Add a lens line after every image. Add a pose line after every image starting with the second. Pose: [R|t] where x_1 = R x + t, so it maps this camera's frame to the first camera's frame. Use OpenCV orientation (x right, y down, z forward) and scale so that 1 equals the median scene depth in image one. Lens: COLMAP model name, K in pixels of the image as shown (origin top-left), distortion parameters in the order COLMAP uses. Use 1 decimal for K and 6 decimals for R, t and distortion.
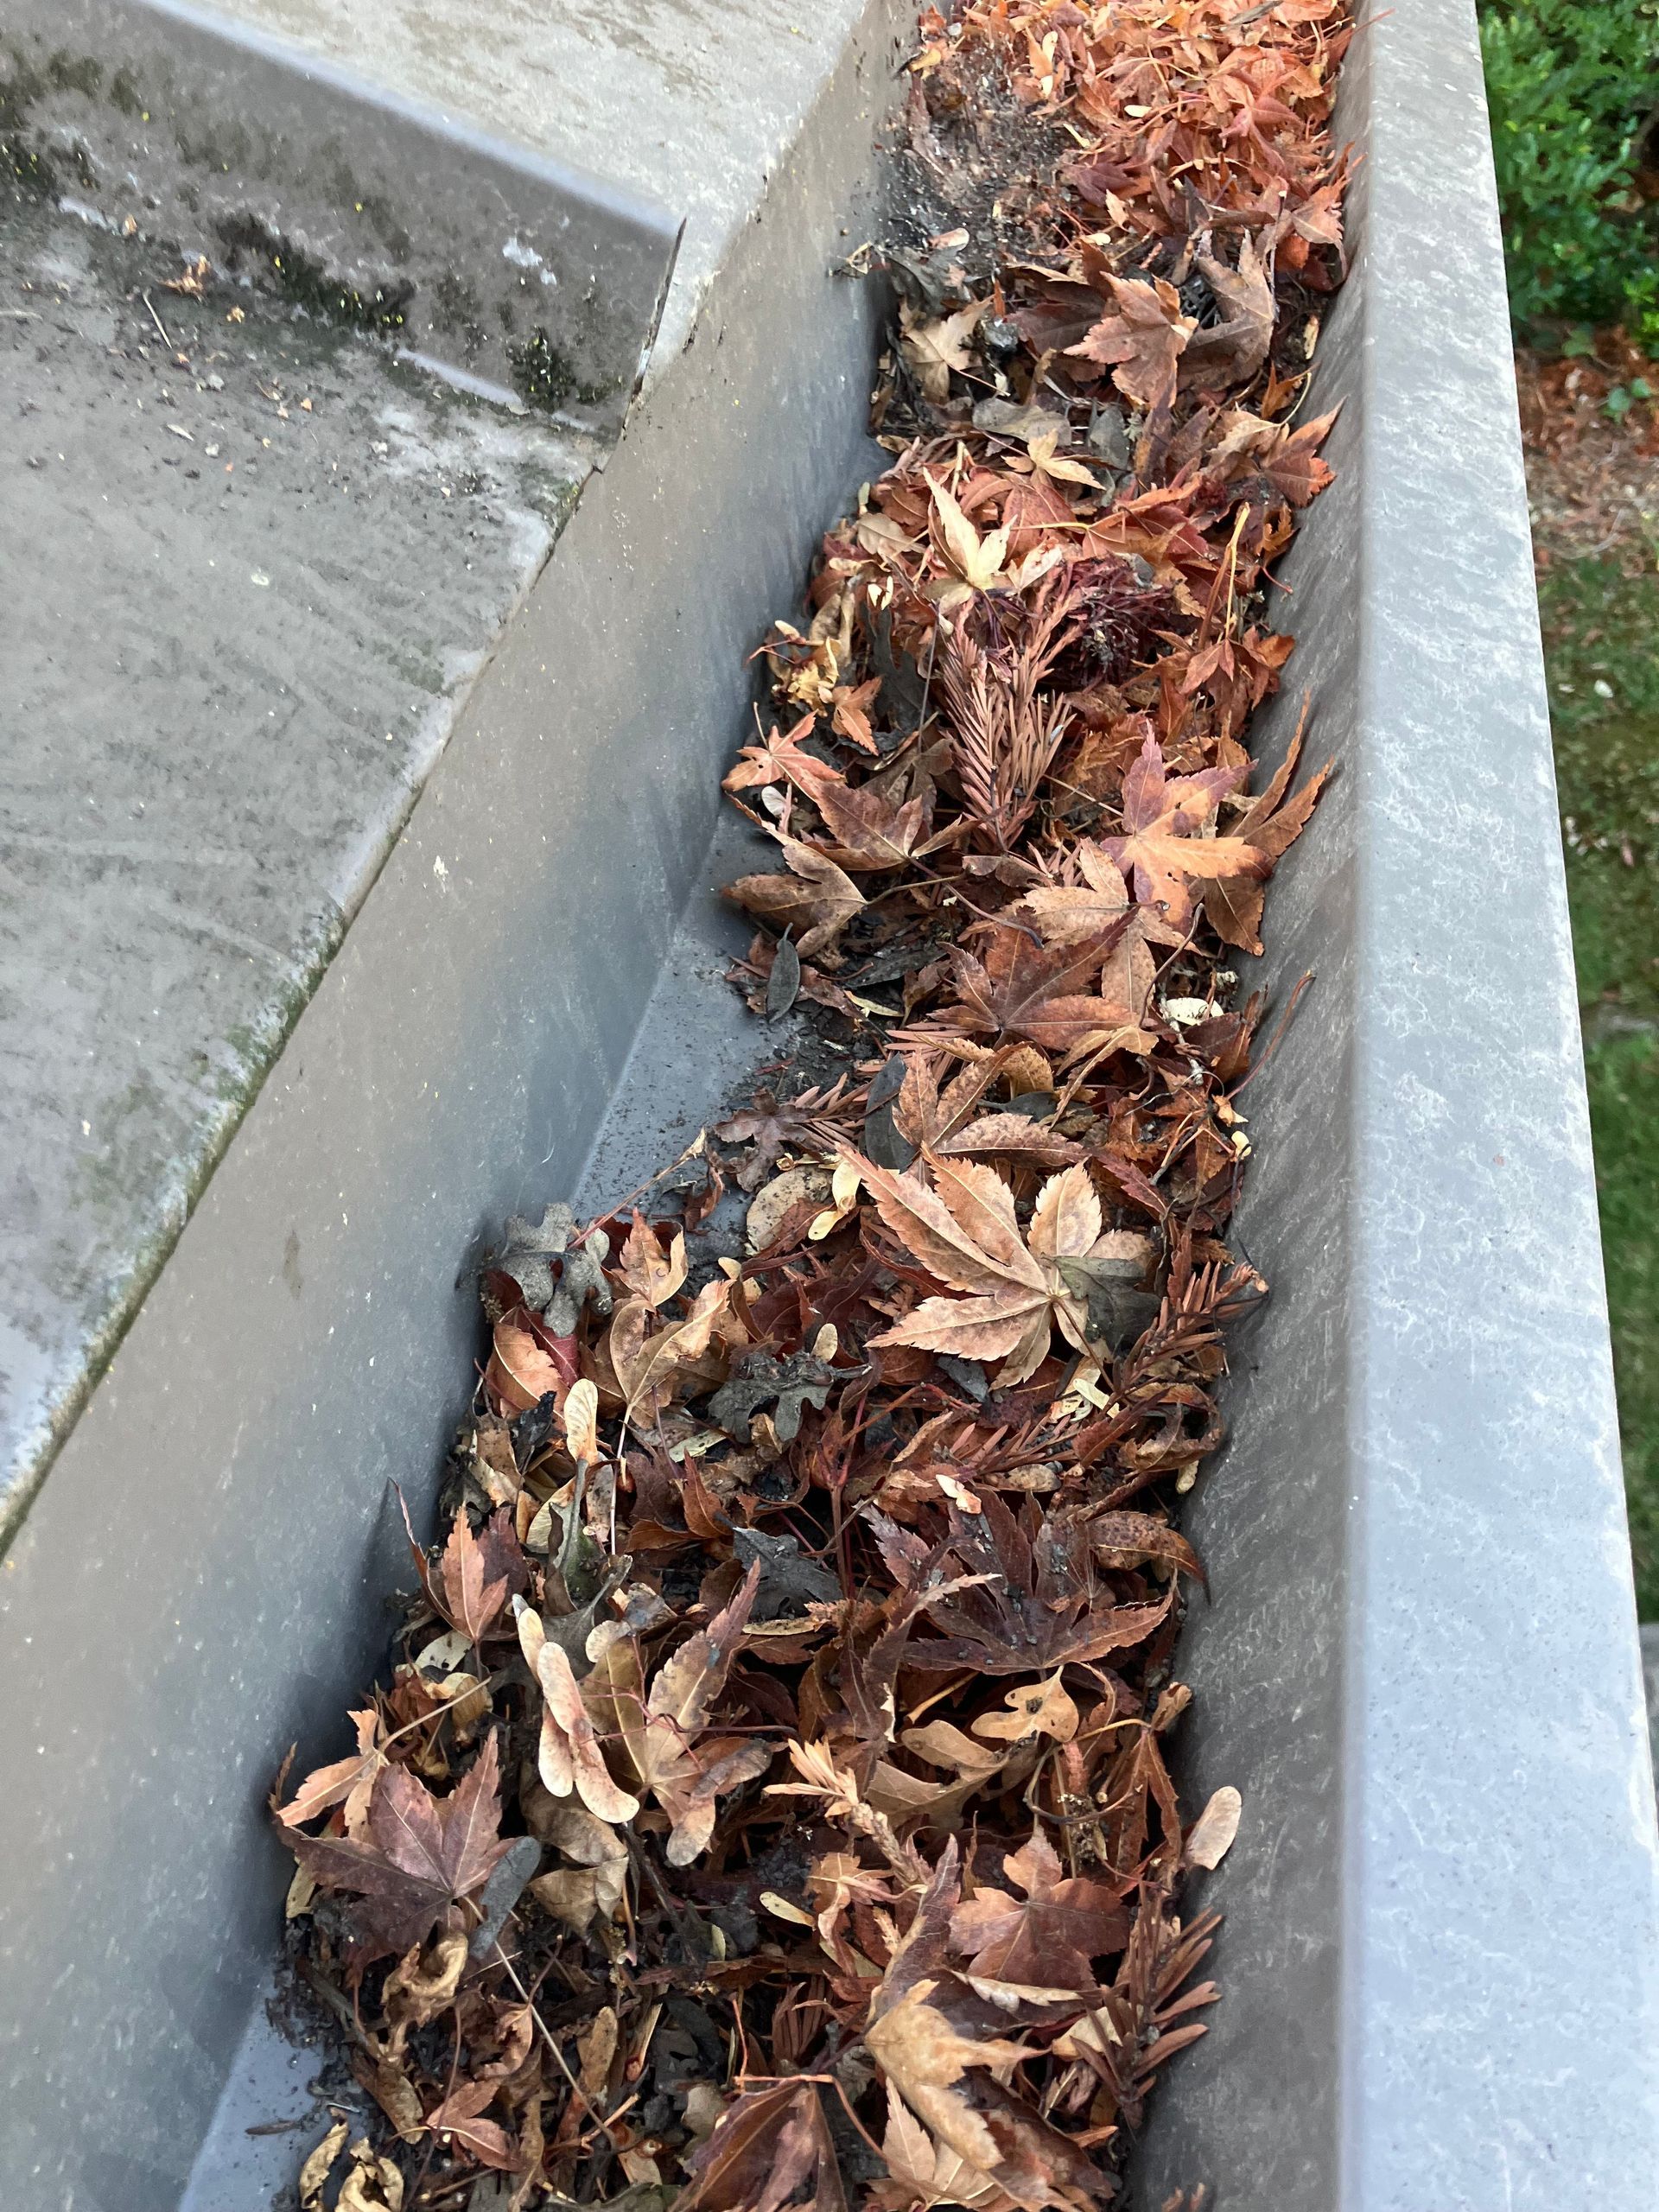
lens RADIAL K [[1766.1, 0, 829.5], [0, 1766.1, 1106.0], [0, 0, 1]] dist [-0.005868, 0.009372]
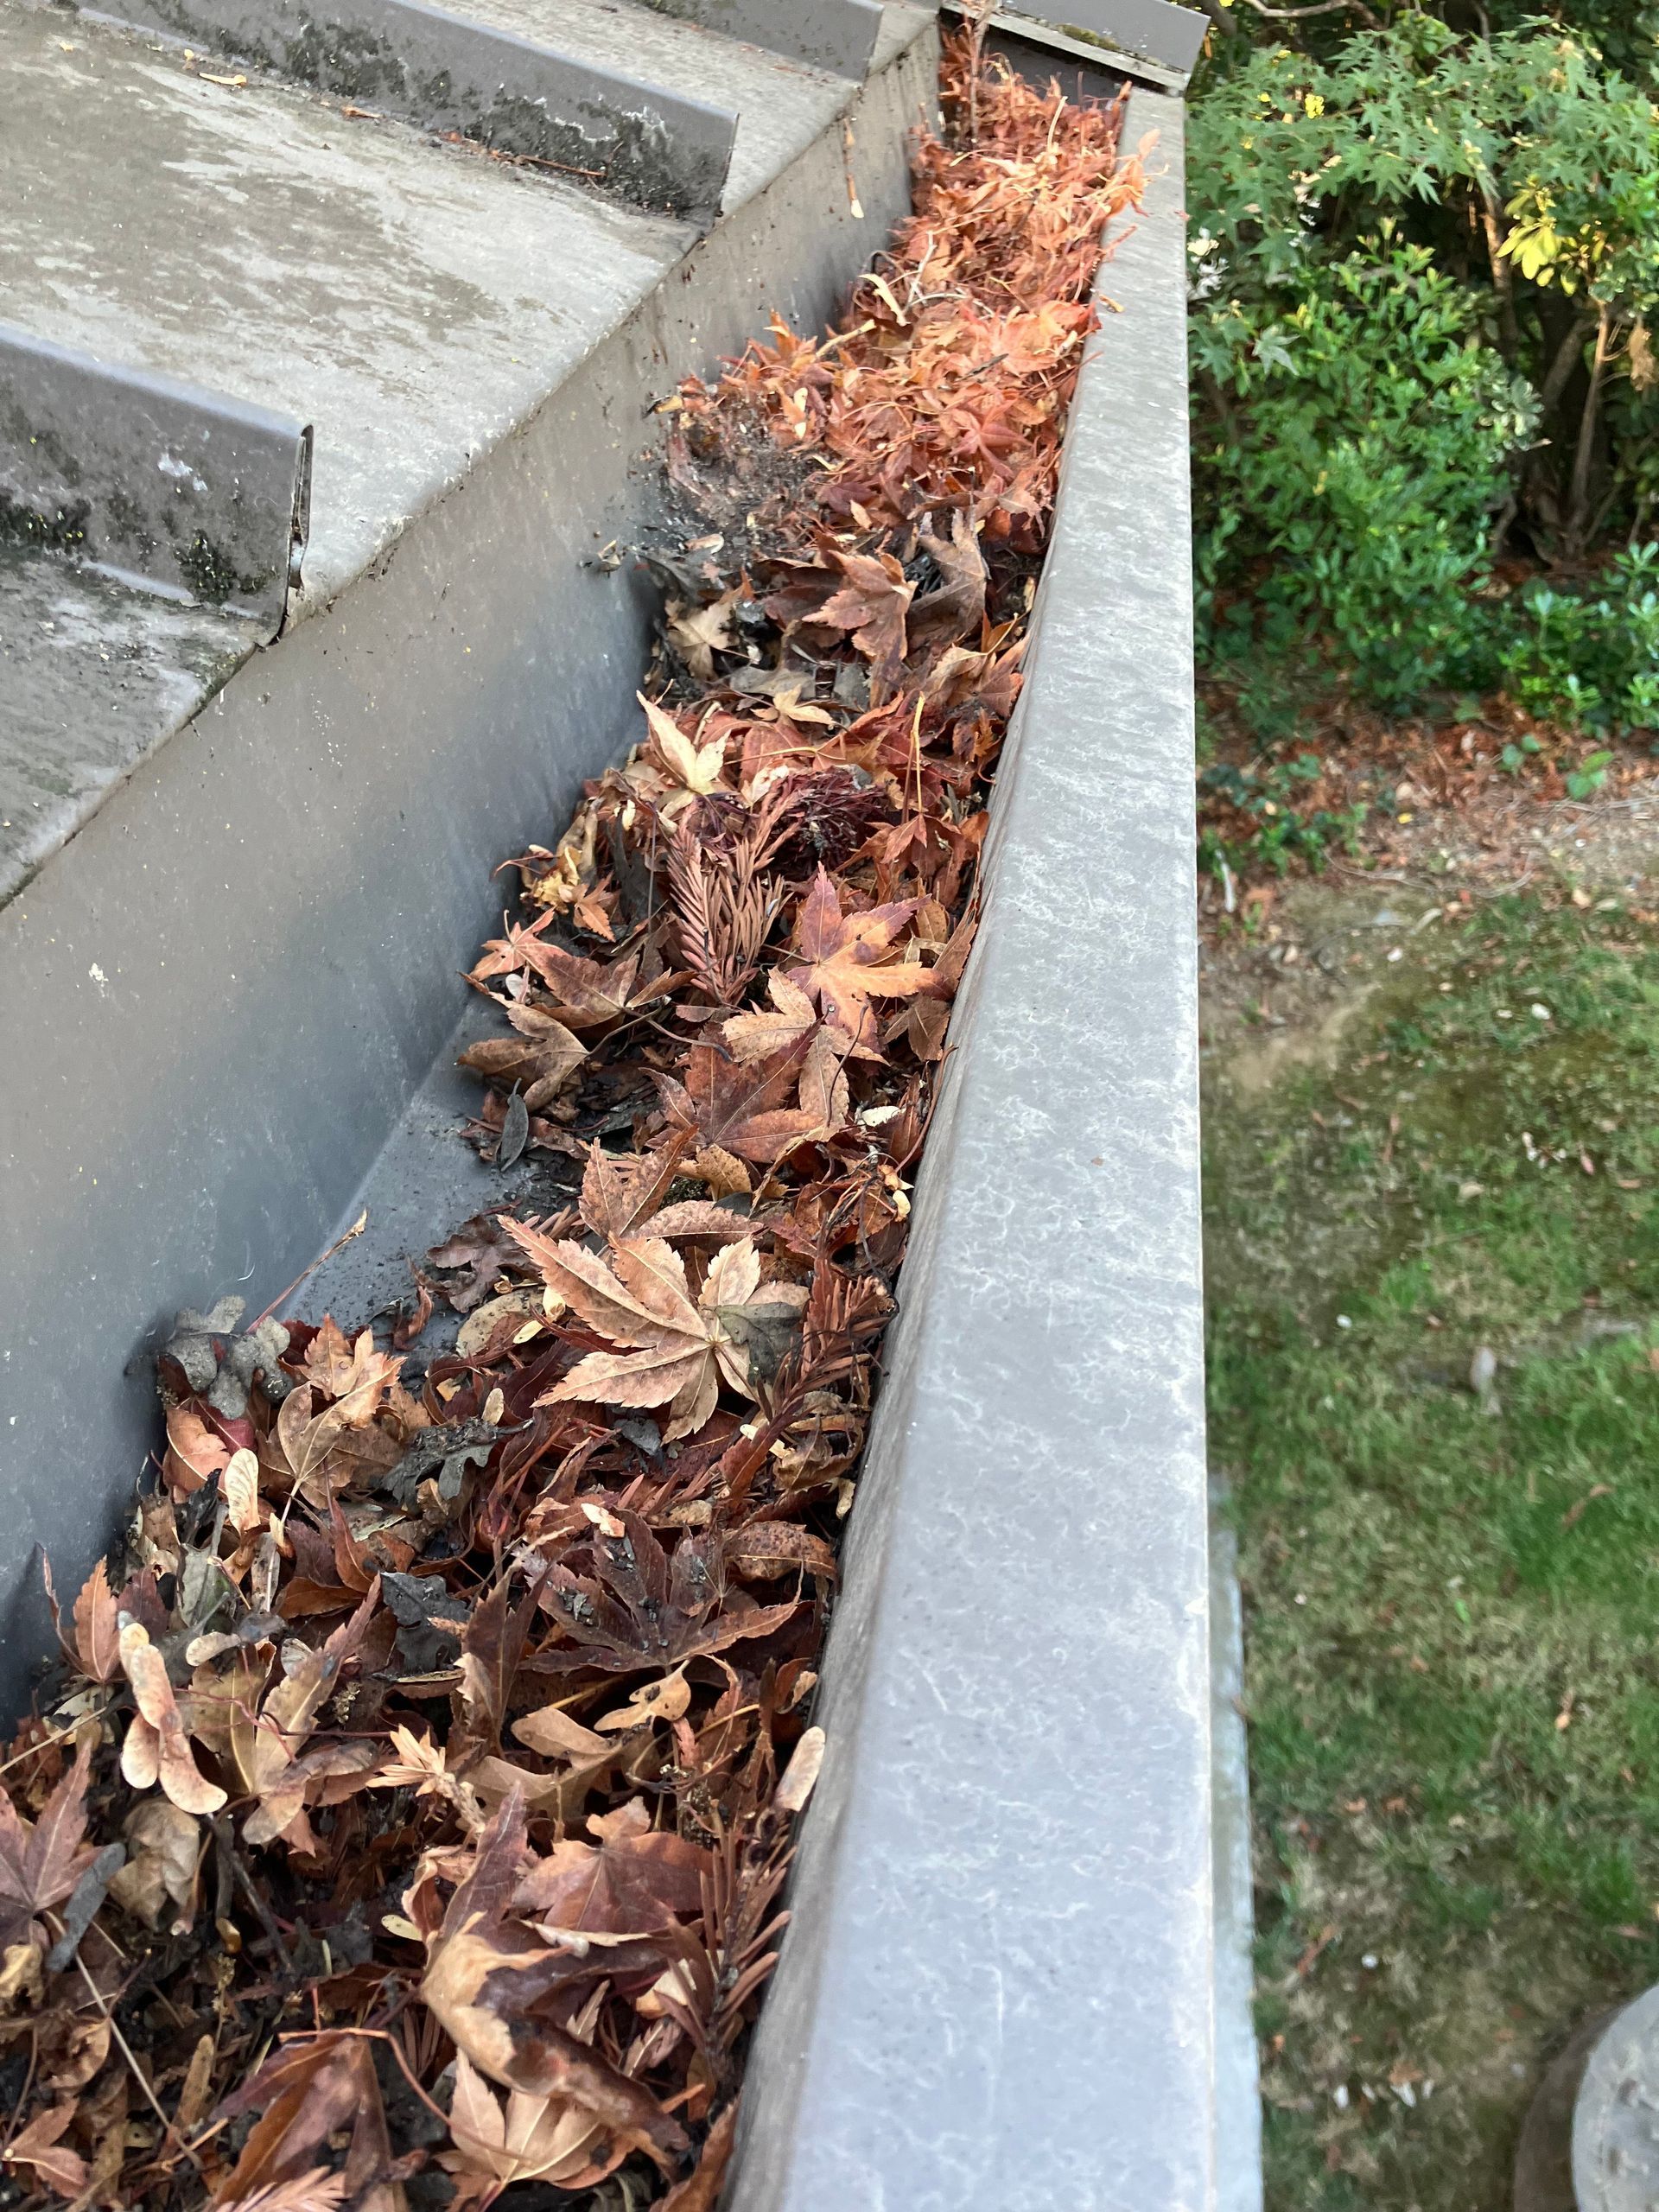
lens RADIAL K [[1754.6, 0, 829.5], [0, 1754.6, 1106.0], [0, 0, 1]] dist [0.008478, -0.009606]
pose [[0.996553, -0.081852, 0.013529, 0.164685], [0.082854, 0.973598, -0.212701, 0.168070], [0.004238, 0.213088, 0.977024, -0.033478]]
